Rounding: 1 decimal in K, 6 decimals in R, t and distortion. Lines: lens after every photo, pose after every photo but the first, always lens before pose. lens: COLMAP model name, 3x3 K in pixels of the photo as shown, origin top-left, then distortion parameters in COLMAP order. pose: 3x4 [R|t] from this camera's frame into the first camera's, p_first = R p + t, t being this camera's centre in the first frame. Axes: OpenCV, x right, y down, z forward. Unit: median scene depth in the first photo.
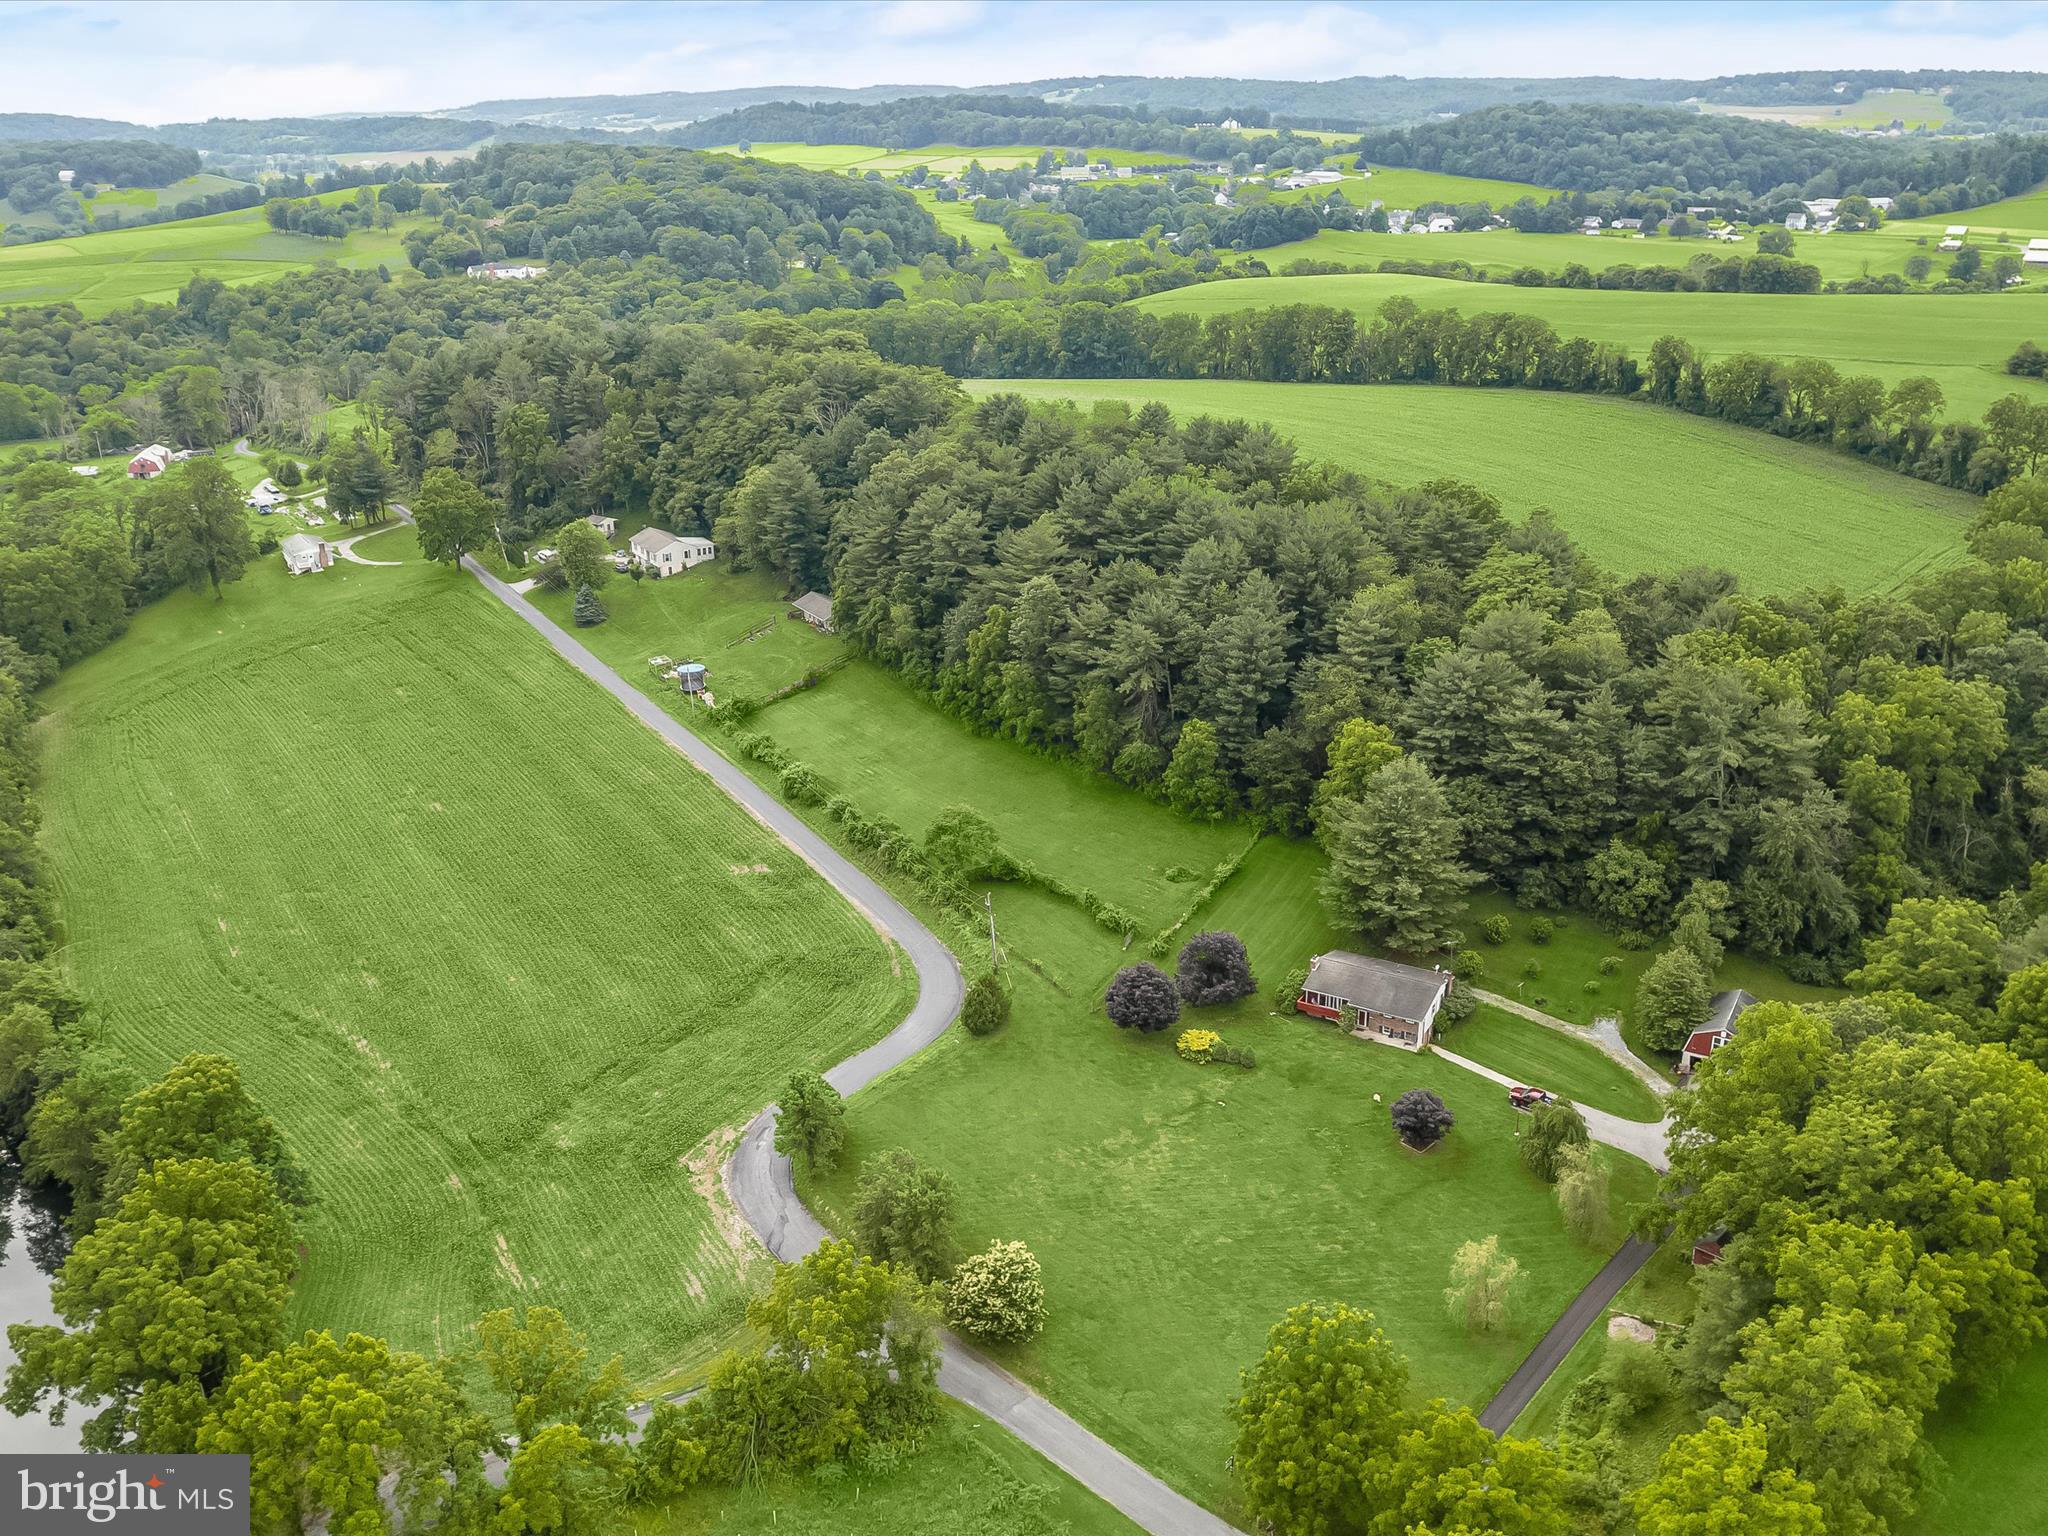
lens RADIAL K [[1751.2, 0, 1027.1], [0, 1751.2, 763.5], [0, 0, 1]] dist [-0.053128, 0.012386]
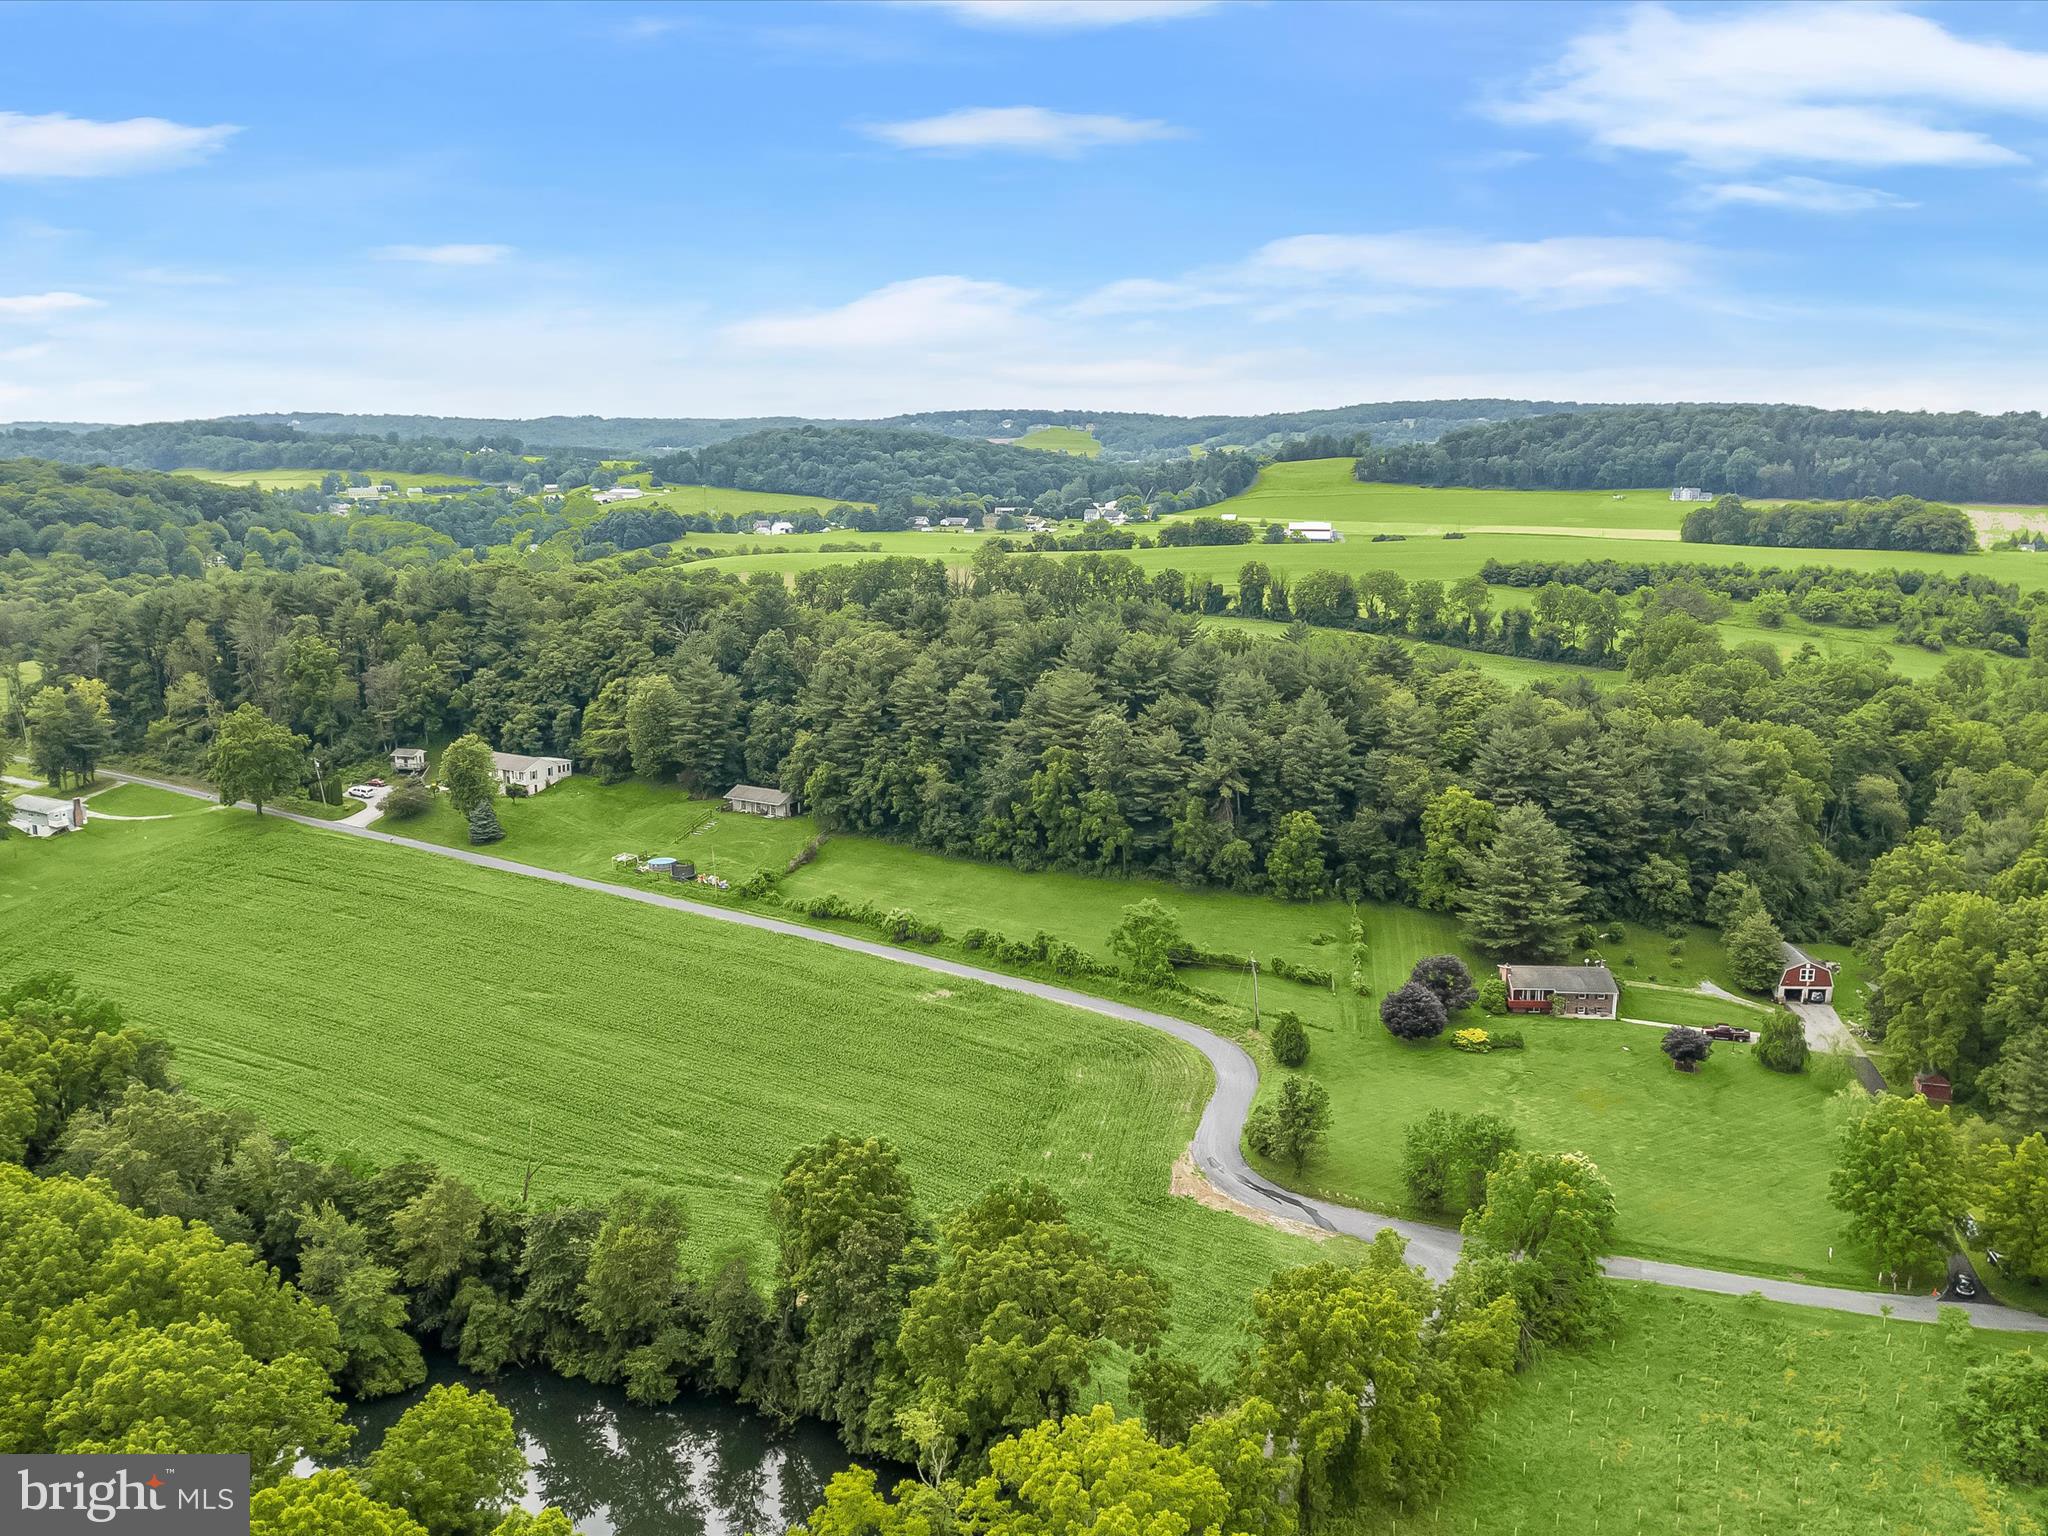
lens RADIAL K [[1745.8, 0, 1024.0], [0, 1745.8, 768.0], [0, 0, 1]] dist [-0.050773, -0.009160]
pose [[0.896690, -0.067828, 0.437432, -0.429257], [0.145927, 0.978245, -0.147449, 0.068717], [-0.417915, 0.196049, 0.887080, 0.023349]]
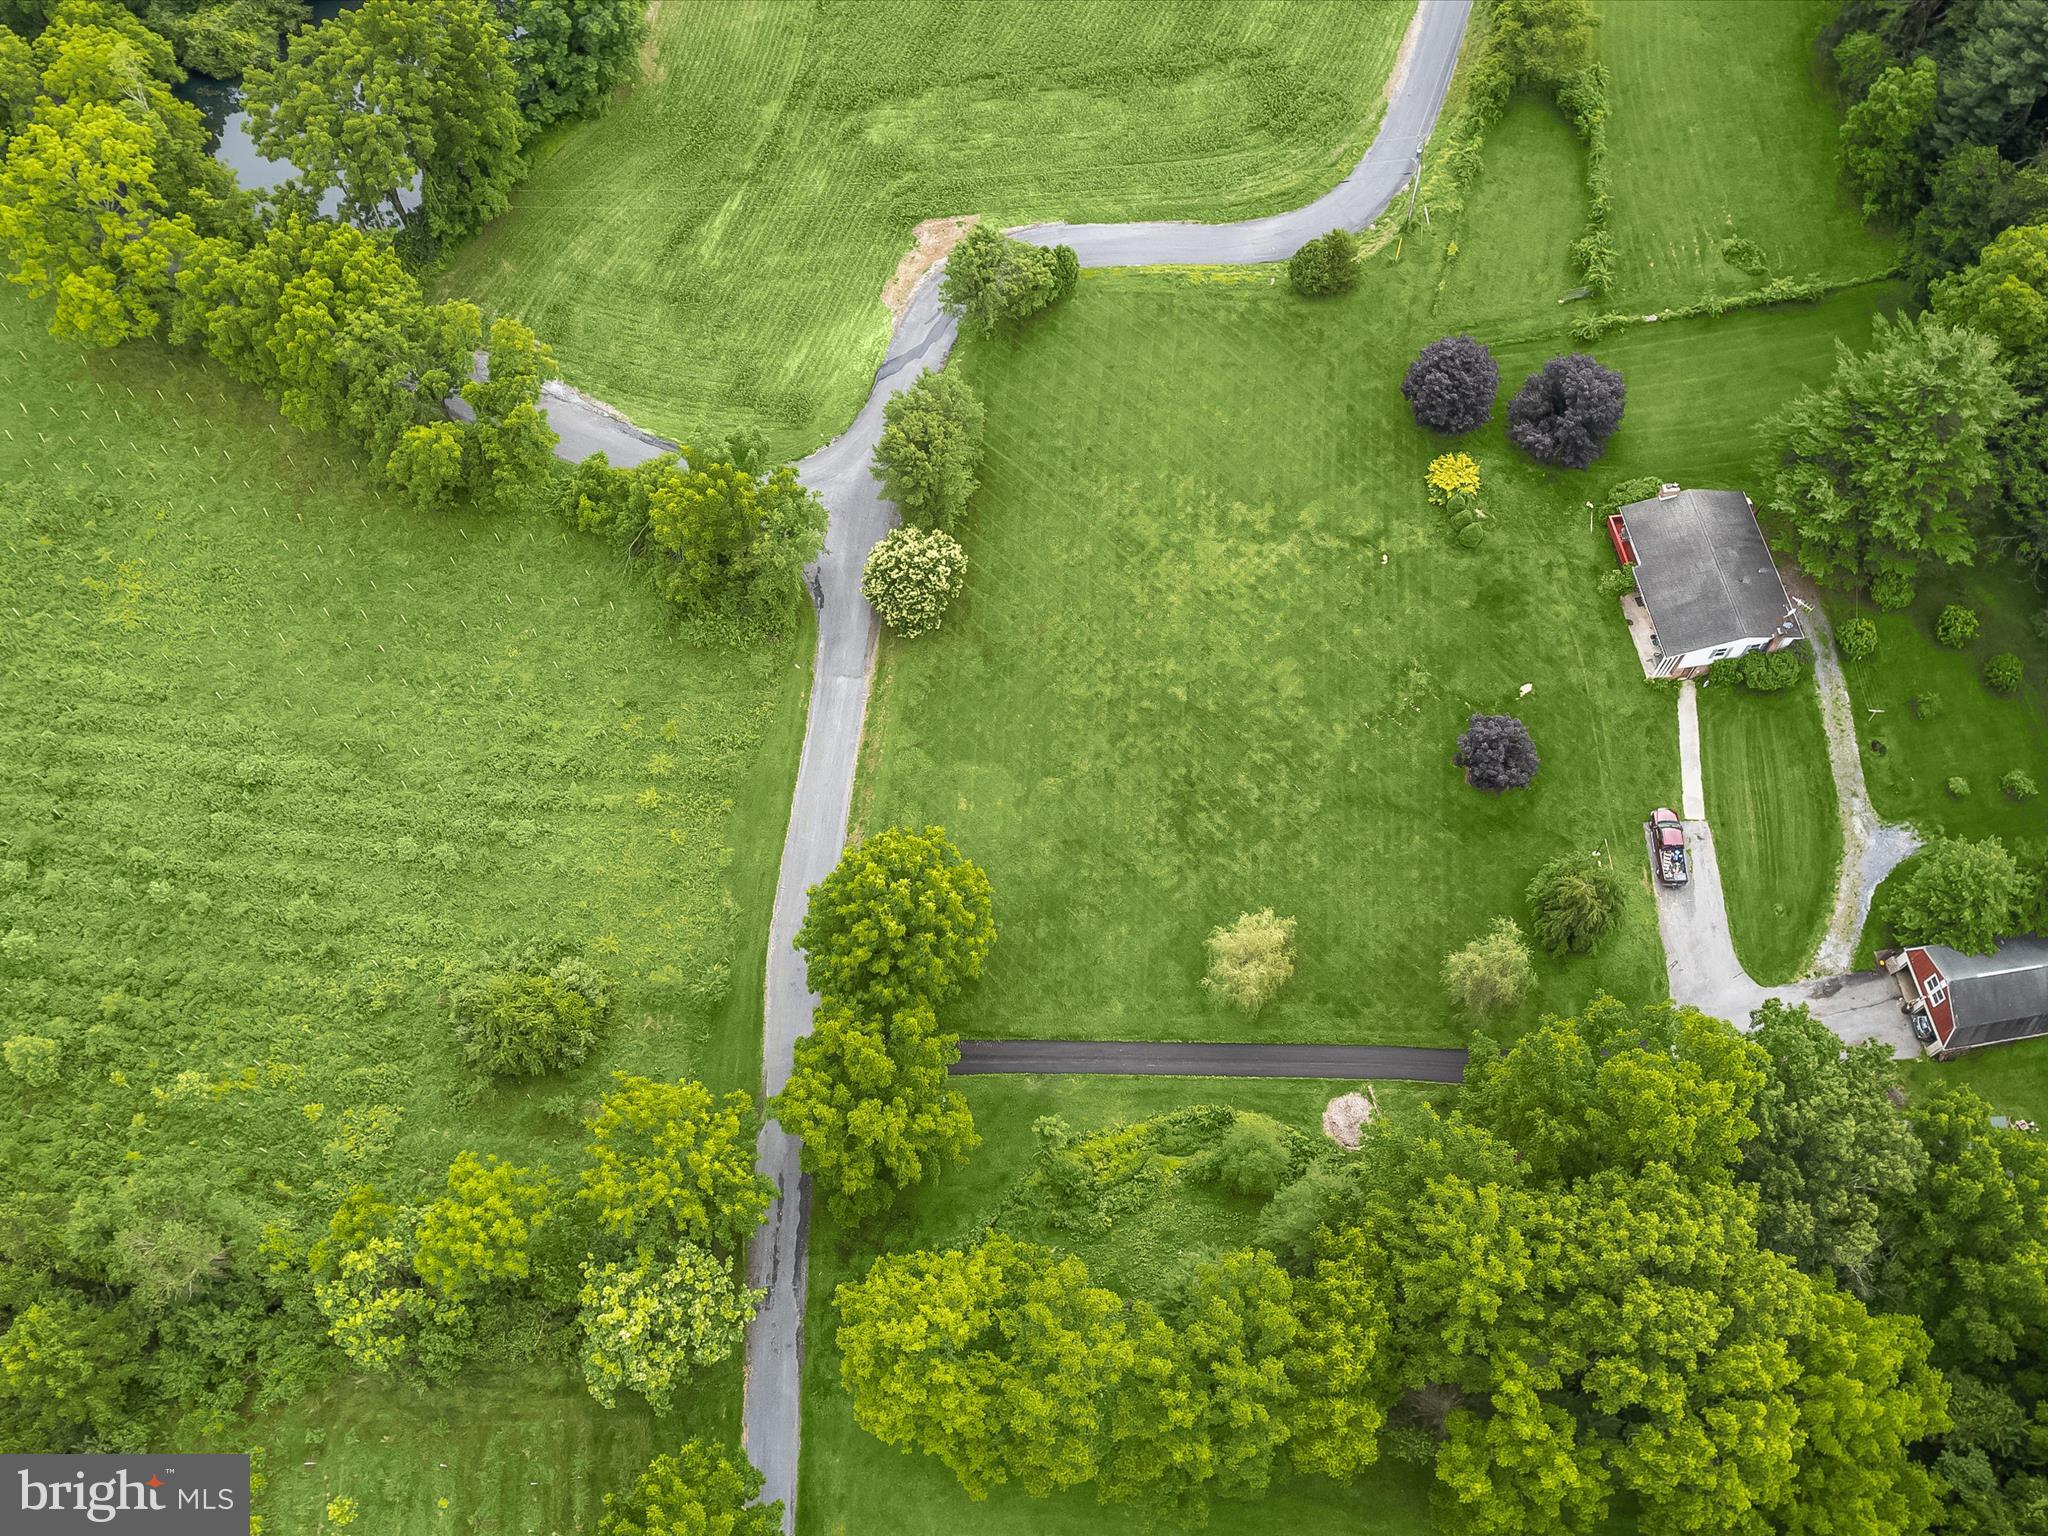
lens RADIAL K [[1745.8, 0, 1024.0], [0, 1745.8, 768.0], [0, 0, 1]] dist [-0.050773, -0.009160]
pose [[0.631125, 0.696746, -0.340921, 0.206969], [-0.285313, 0.617218, 0.733239, -0.169066], [0.721303, -0.365496, 0.588332, 0.228817]]
